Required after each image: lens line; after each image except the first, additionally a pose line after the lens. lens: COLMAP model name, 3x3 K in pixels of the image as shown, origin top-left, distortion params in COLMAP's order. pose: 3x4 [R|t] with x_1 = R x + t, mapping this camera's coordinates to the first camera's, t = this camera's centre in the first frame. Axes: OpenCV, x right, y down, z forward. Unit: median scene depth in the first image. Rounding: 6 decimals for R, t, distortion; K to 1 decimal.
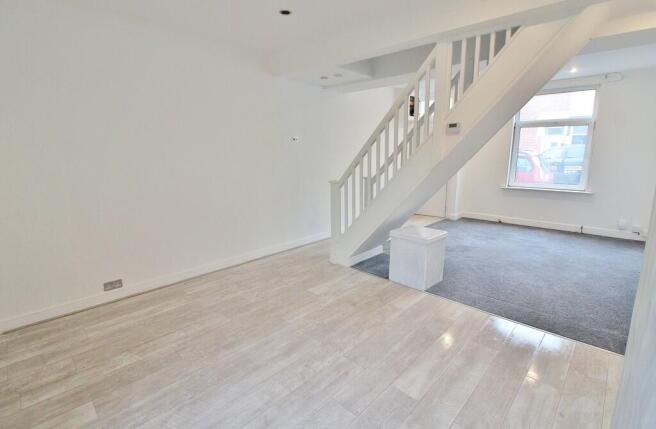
lens RADIAL K [[306.1, 0, 328.0], [0, 306.1, 214.5], [0, 0, 1]] dist [-0.014528, 0.000095]
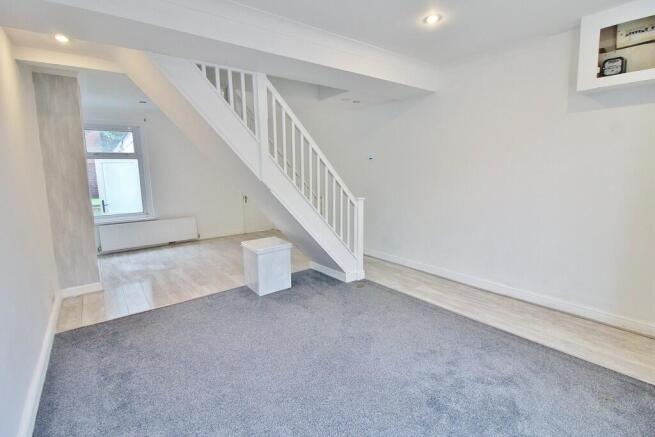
lens RADIAL K [[305.0, 0, 328.8], [0, 305.0, 216.4], [0, 0, 1]] dist [0.000220, -0.011777]
pose [[-0.145168, 0.150028, -0.977966, 1.753951], [-0.178933, 0.968157, 0.175084, -0.360503], [0.973093, 0.200407, -0.113701, 1.733104]]
